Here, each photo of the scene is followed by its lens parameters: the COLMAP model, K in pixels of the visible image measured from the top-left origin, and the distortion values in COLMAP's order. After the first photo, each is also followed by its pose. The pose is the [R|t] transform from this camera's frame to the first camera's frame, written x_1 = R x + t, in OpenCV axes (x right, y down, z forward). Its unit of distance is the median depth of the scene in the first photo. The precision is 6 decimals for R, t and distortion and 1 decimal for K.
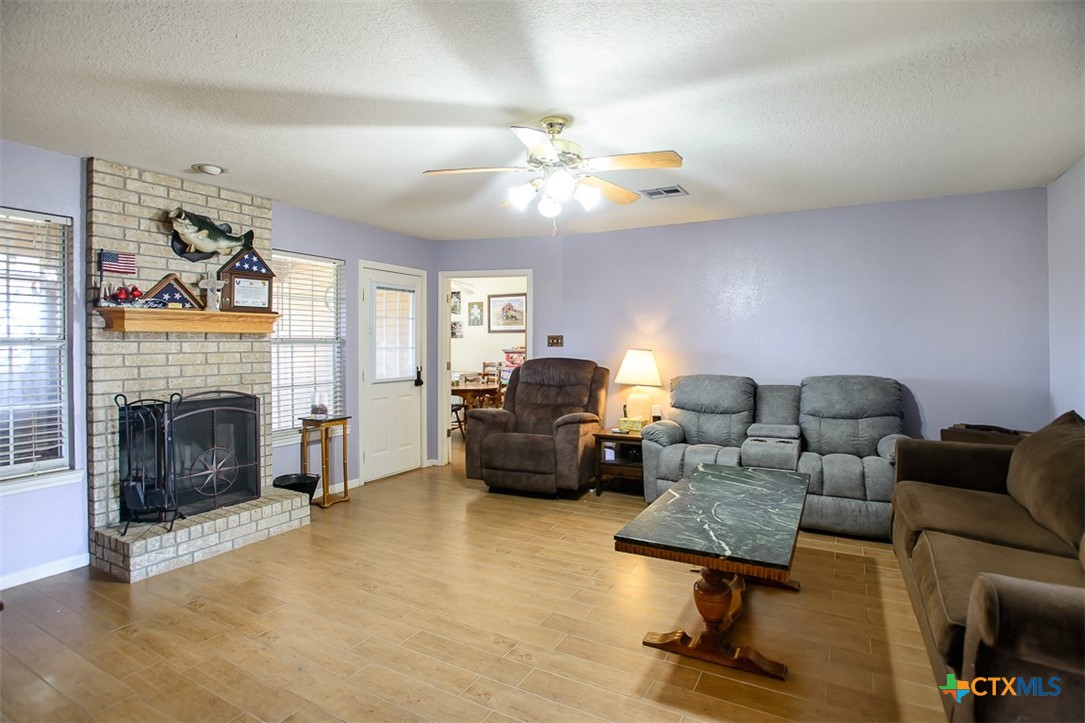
lens RADIAL K [[532.4, 0, 554.5], [0, 532.4, 344.7], [0, 0, 1]] dist [-0.034990, 0.000050]
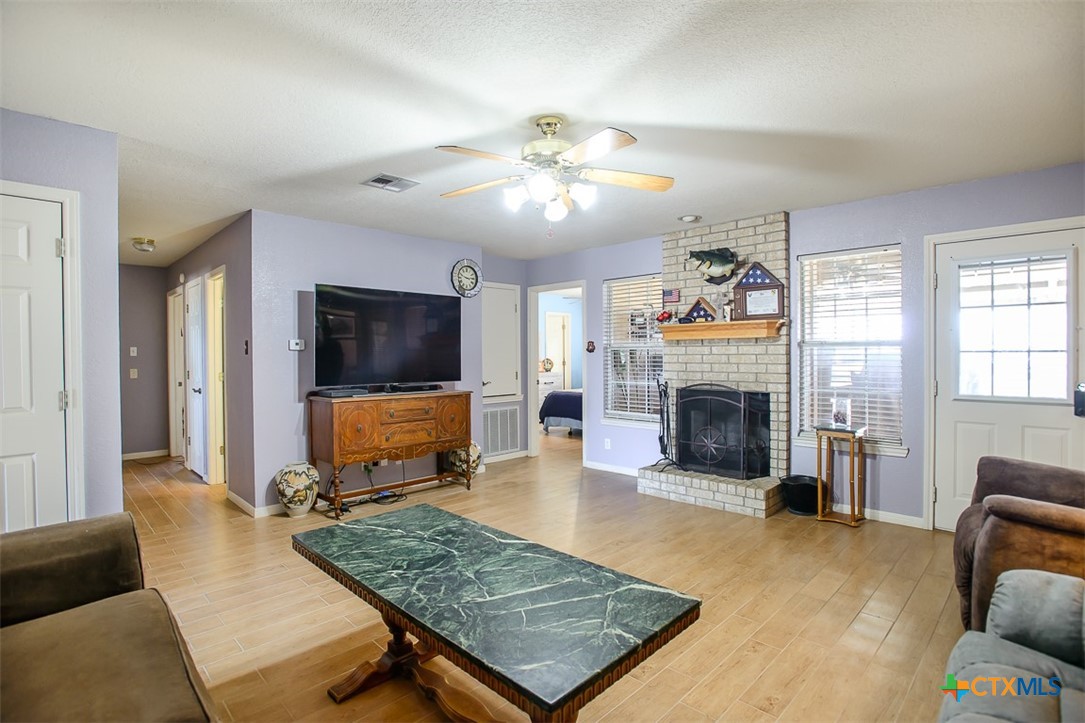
lens RADIAL K [[532.4, 0, 542.3], [0, 532.4, 357.3], [0, 0, 1]] dist [-0.034990, 0.000050]
pose [[-0.284149, 0.013372, -0.958687, 0.767557], [0.005449, 0.999909, 0.012332, 0.004613], [0.958765, -0.001720, -0.284196, 1.019740]]
